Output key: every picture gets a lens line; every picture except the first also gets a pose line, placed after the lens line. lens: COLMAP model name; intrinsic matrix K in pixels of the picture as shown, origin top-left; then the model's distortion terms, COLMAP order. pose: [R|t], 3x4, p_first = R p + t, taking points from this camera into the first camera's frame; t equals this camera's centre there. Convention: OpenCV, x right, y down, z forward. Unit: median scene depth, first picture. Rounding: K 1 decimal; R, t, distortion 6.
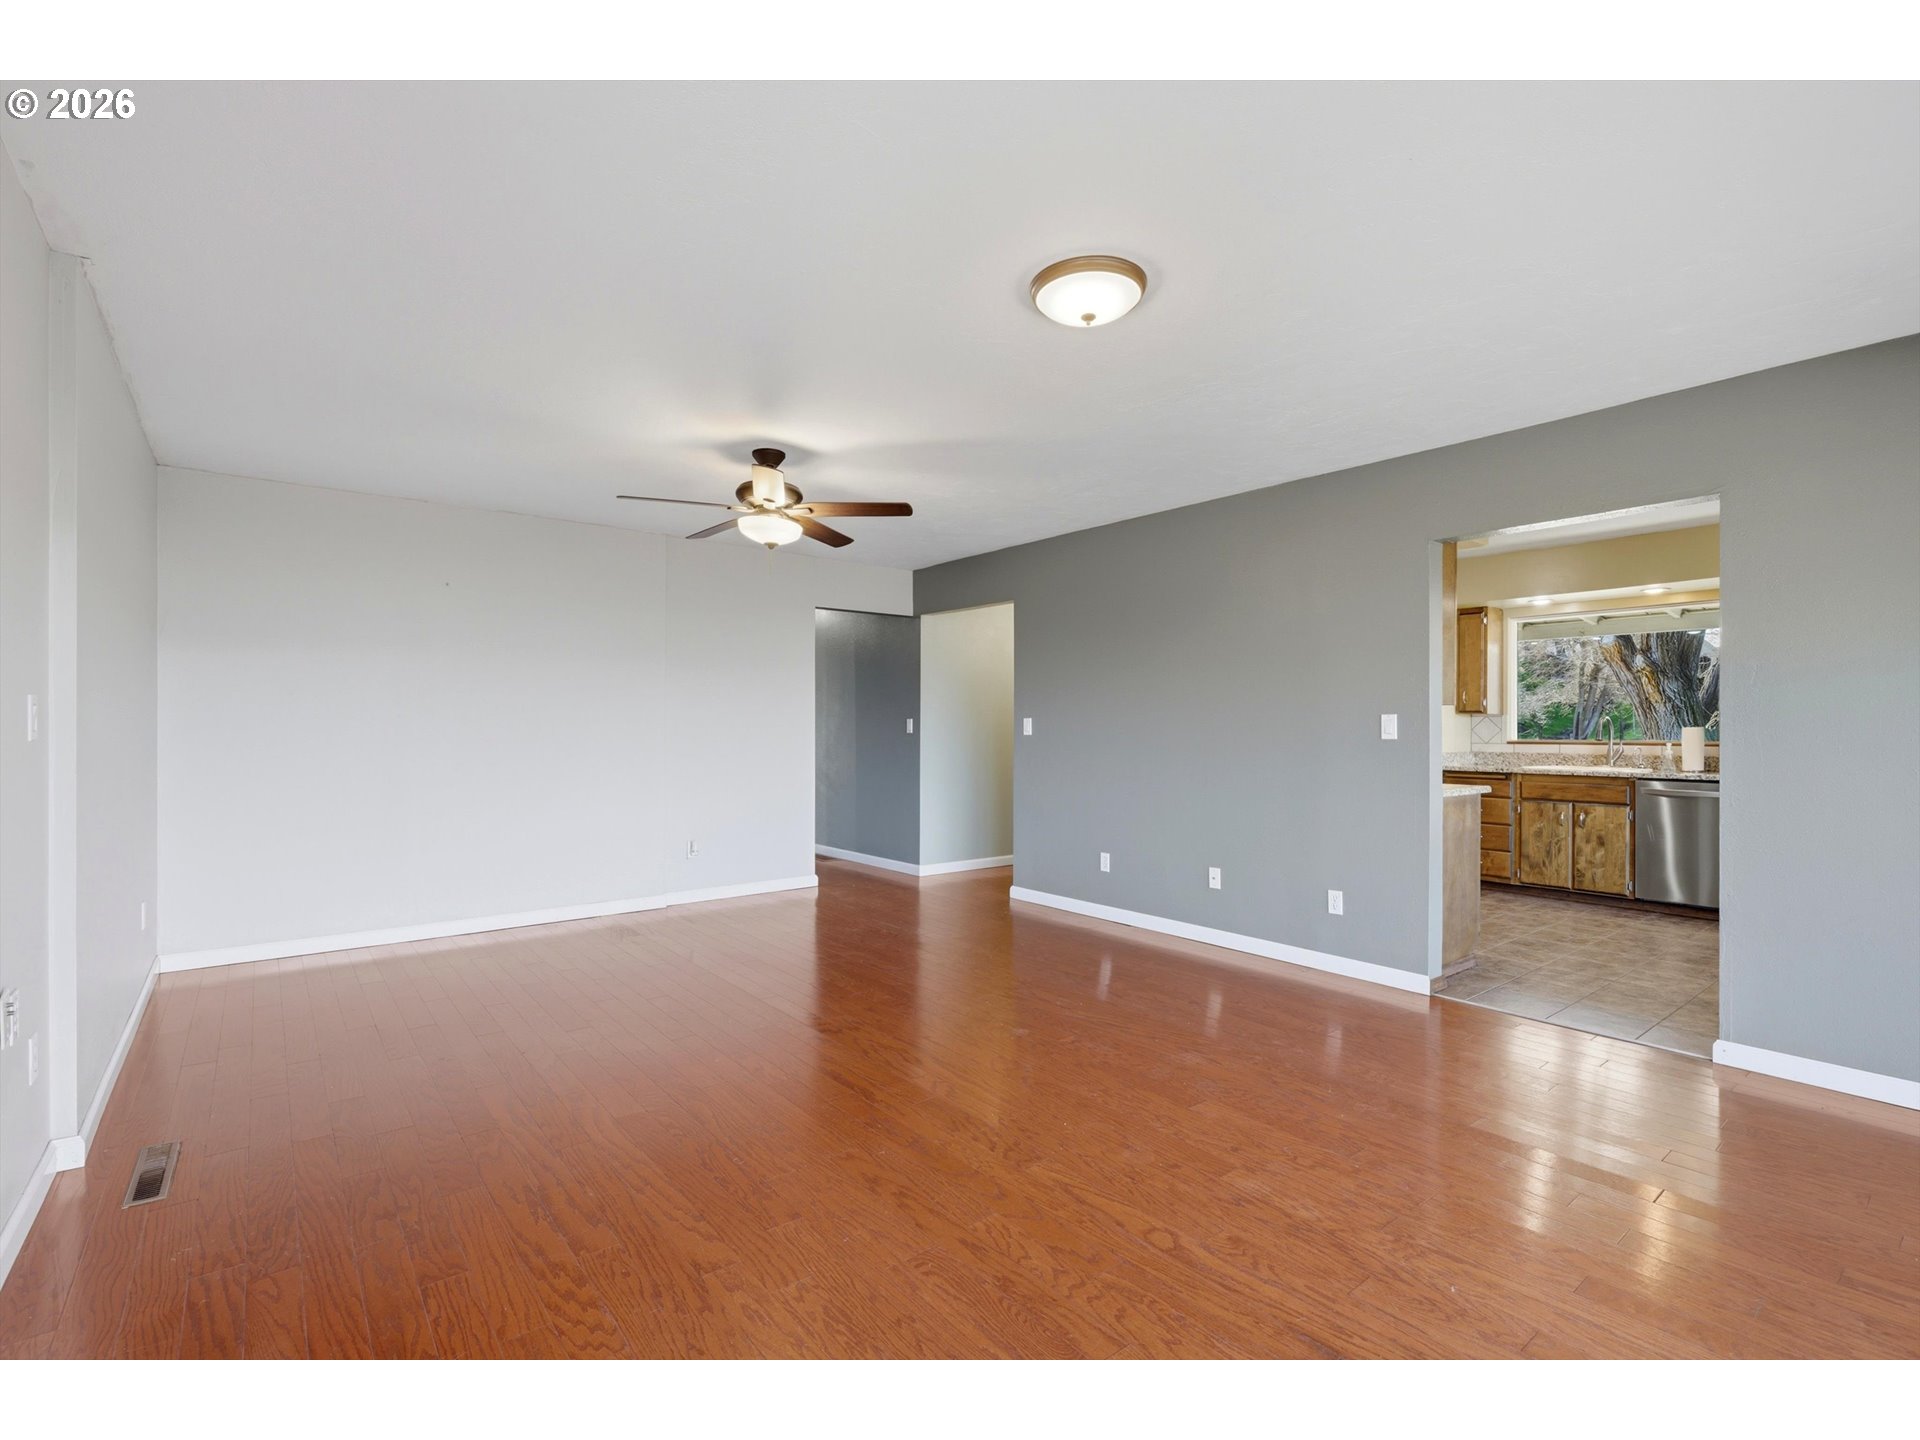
lens RADIAL K [[879.0, 0, 965.3], [0, 879.0, 718.3], [0, 0, 1]] dist [-0.001906, -0.000047]
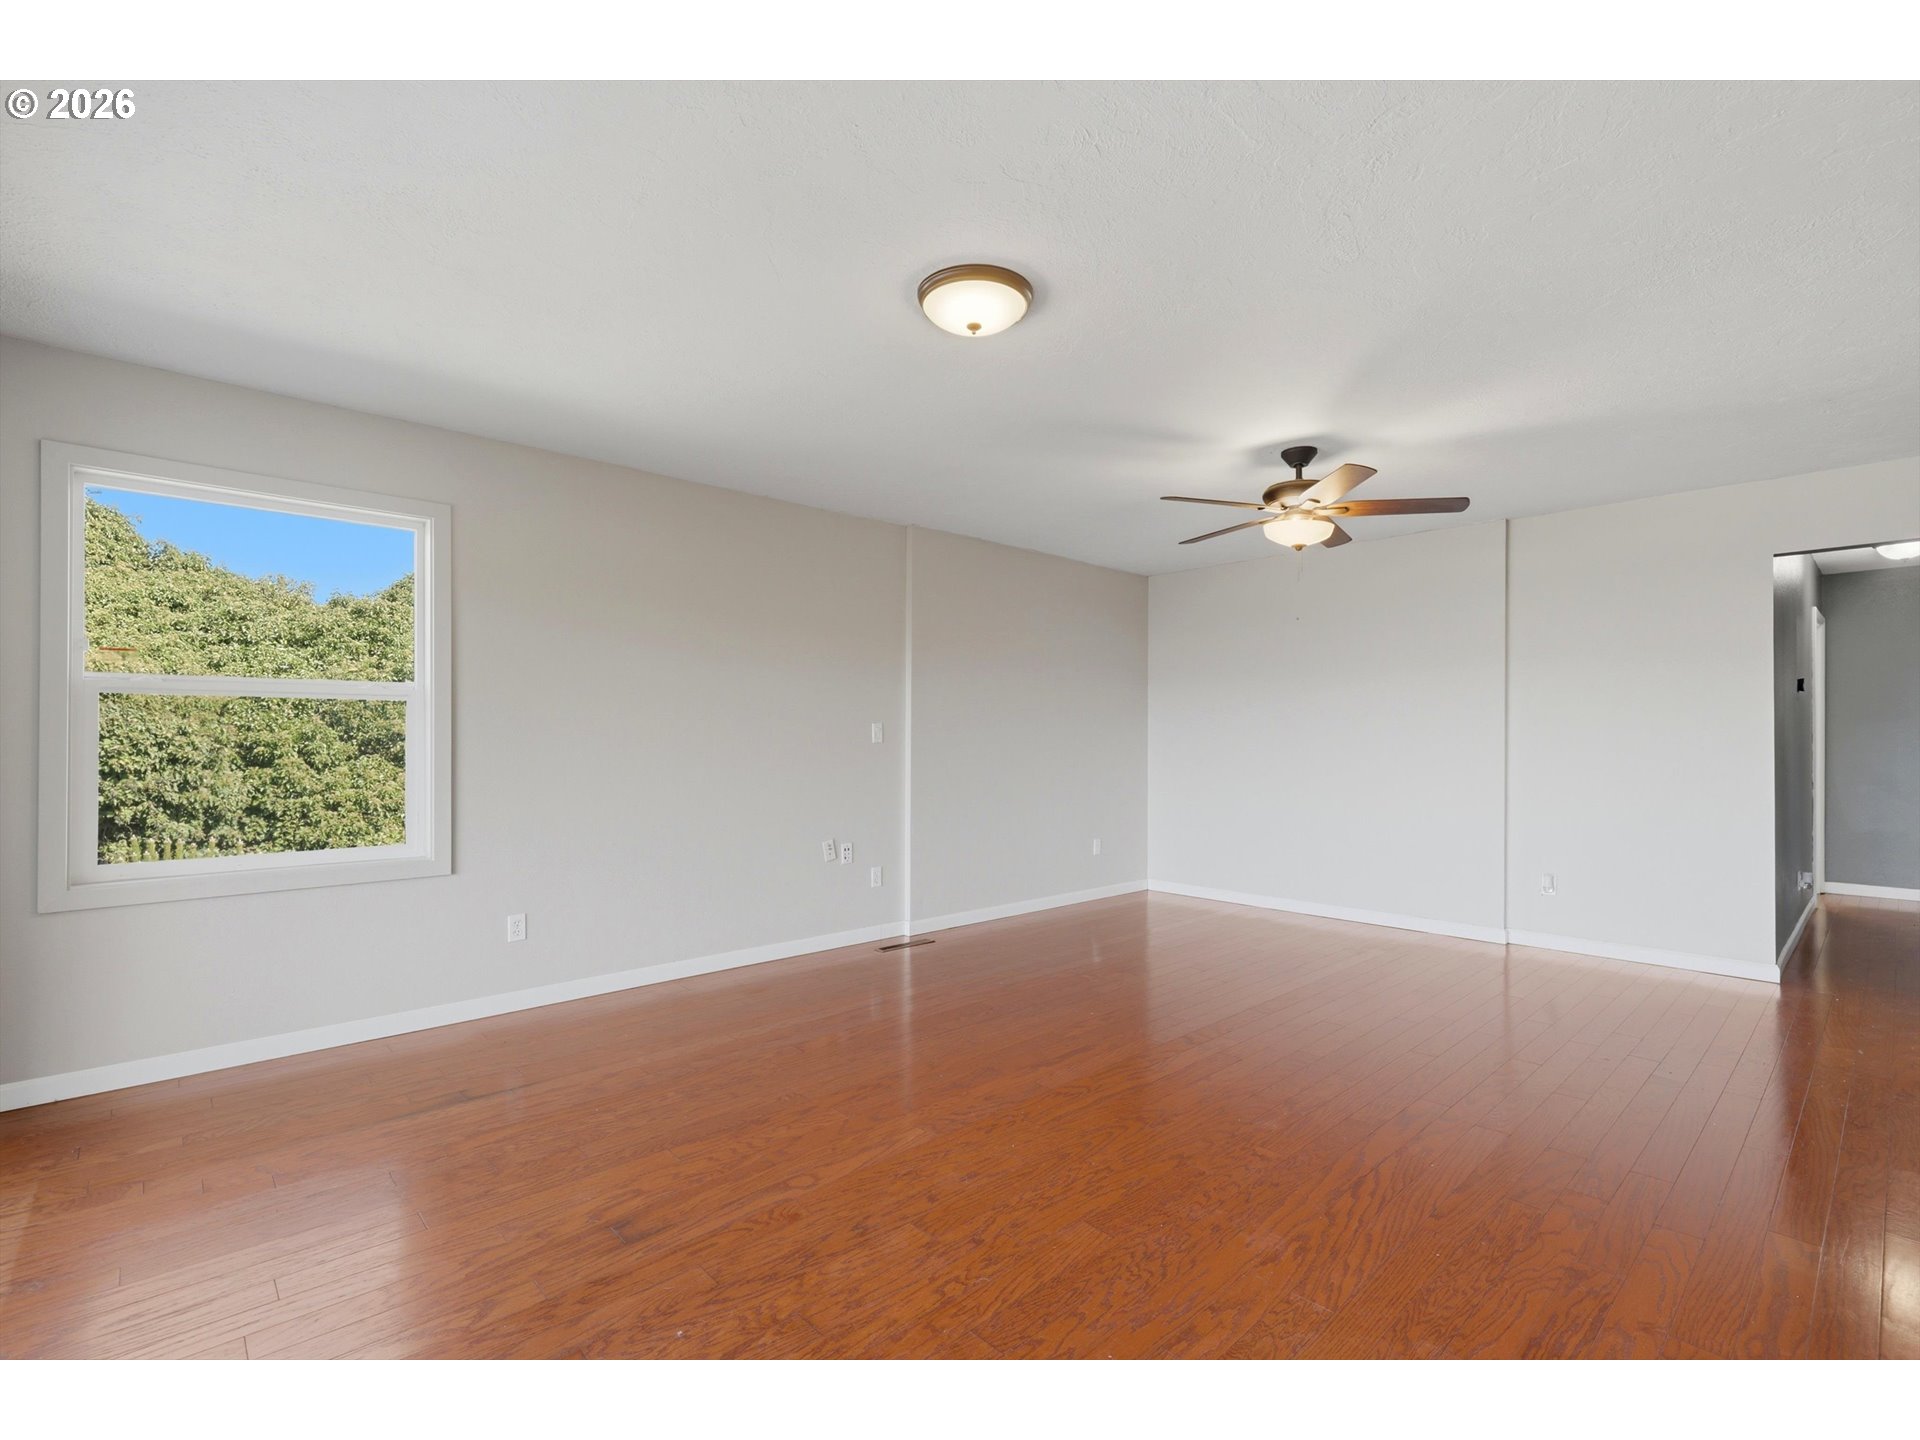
lens RADIAL K [[879.0, 0, 965.8], [0, 879.0, 727.4], [0, 0, 1]] dist [-0.001906, -0.000047]
pose [[0.084788, -0.008646, -0.996361, 1.254531], [-0.002131, 0.999958, -0.008858, 0.014159], [0.996397, 0.002874, 0.084766, 1.012782]]
